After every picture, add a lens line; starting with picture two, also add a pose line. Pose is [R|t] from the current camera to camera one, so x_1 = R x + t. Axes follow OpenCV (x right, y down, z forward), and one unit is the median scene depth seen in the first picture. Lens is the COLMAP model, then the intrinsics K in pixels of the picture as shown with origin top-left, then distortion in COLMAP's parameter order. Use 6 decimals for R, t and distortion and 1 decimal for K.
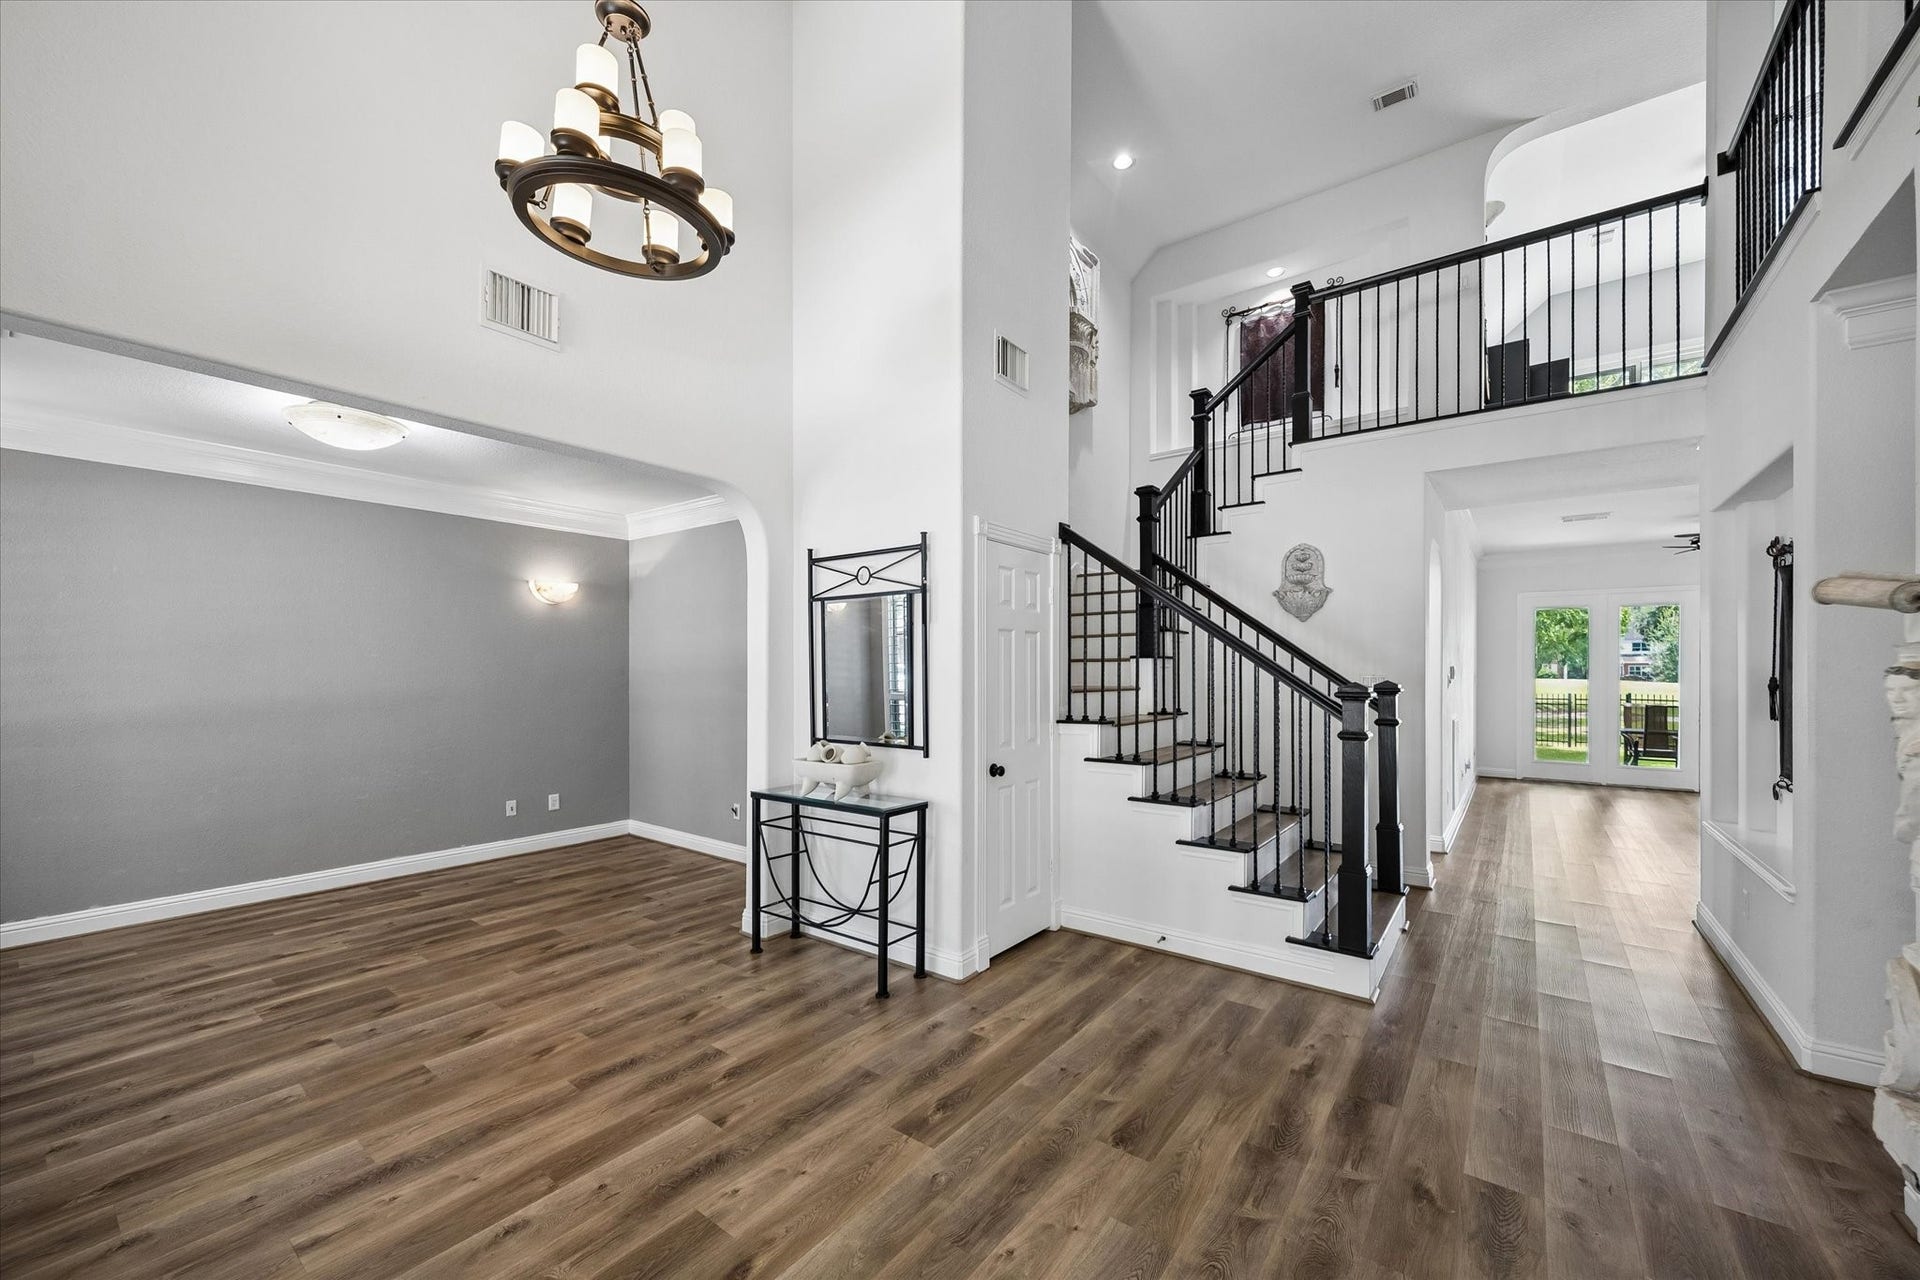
lens RADIAL K [[740.7, 0, 940.4], [0, 740.7, 669.9], [0, 0, 1]] dist [0.001144, 0.000493]
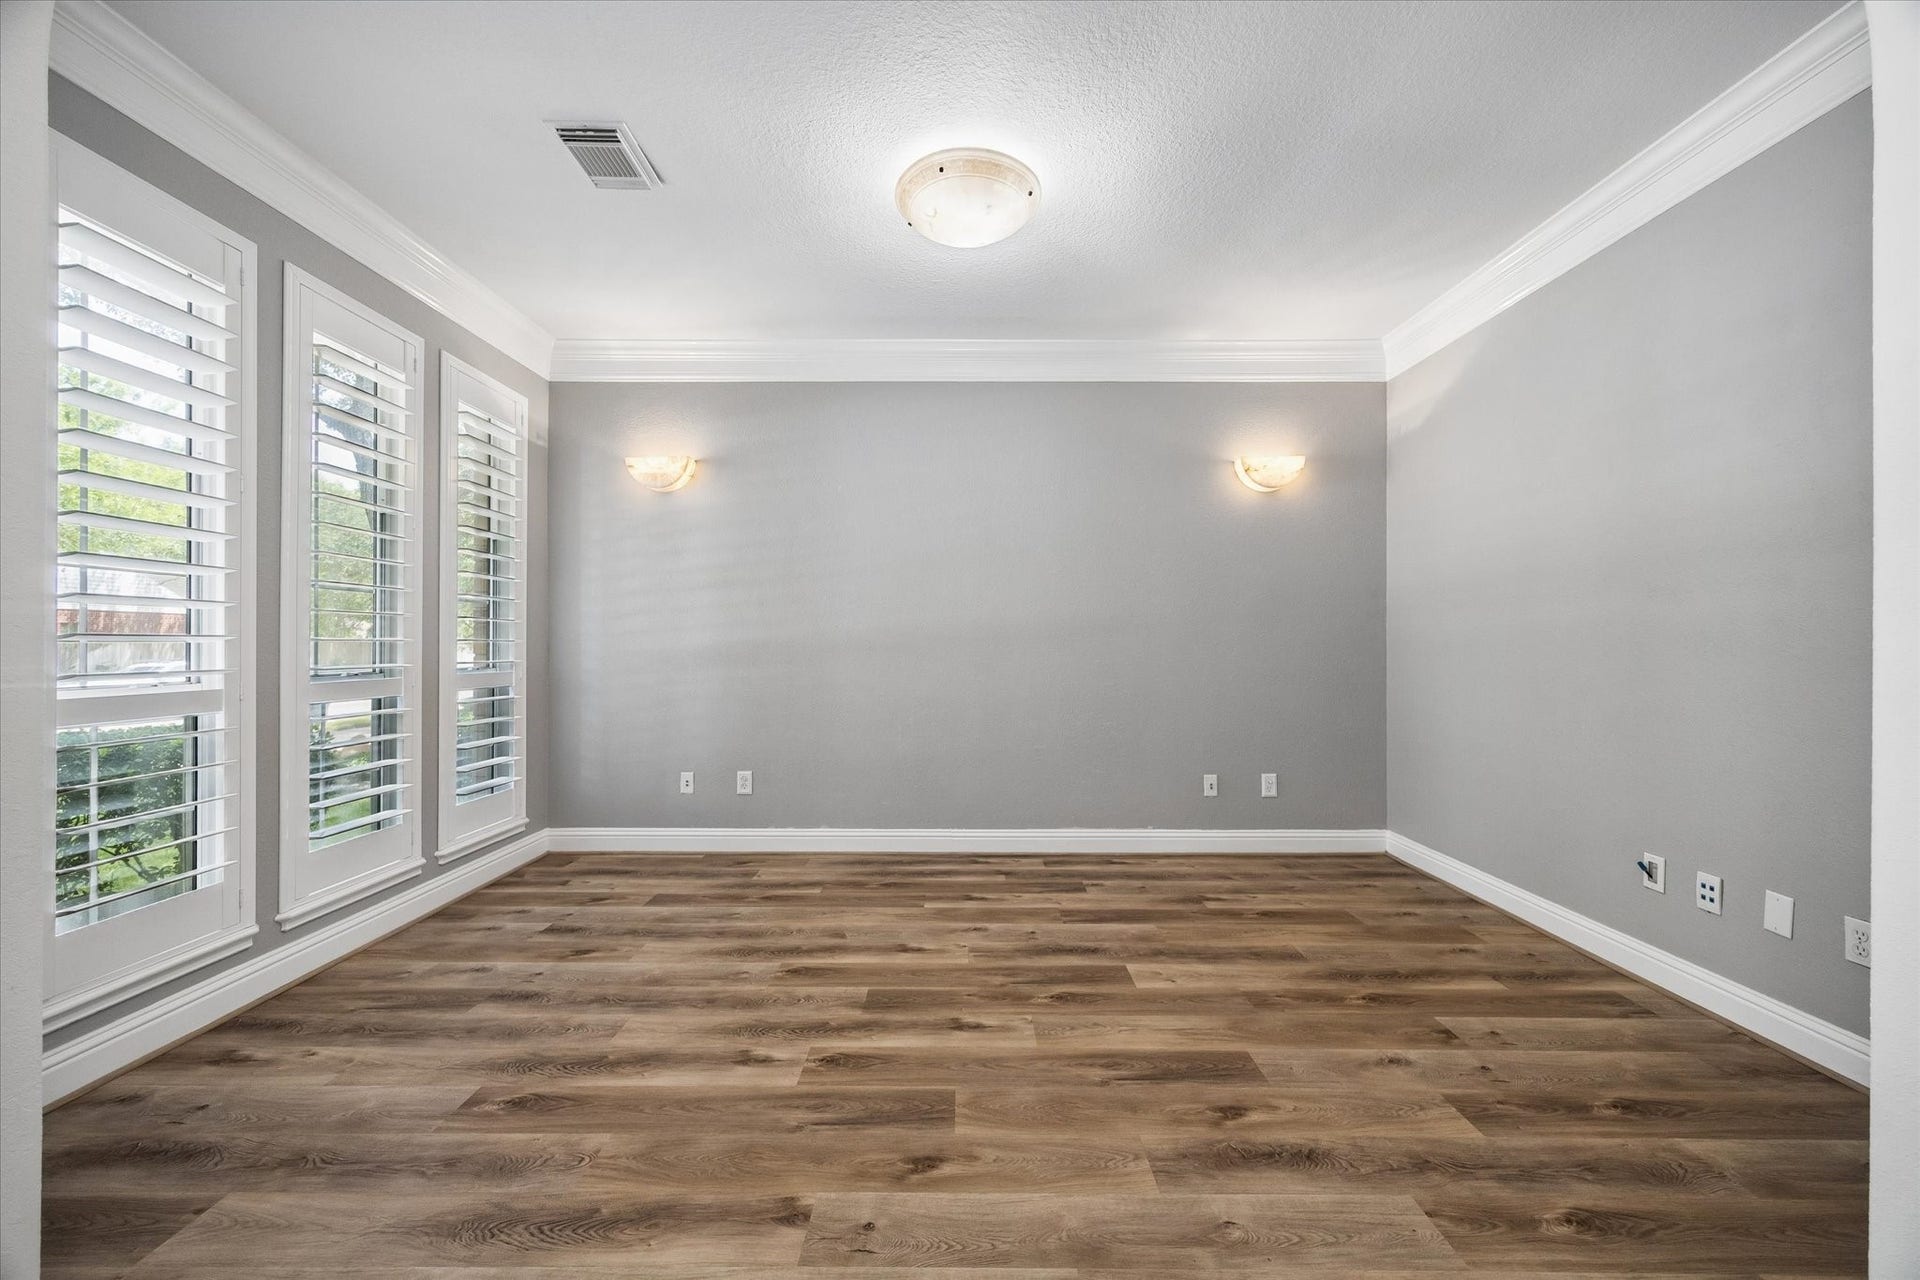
lens RADIAL K [[740.7, 0, 957.9], [0, 740.7, 643.8], [0, 0, 1]] dist [0.001144, 0.000493]
pose [[0.619102, 0.000681, -0.785310, -0.233974], [0.000284, 0.999999, 0.001091, 0.067775], [0.785310, -0.000899, 0.619102, 0.503786]]
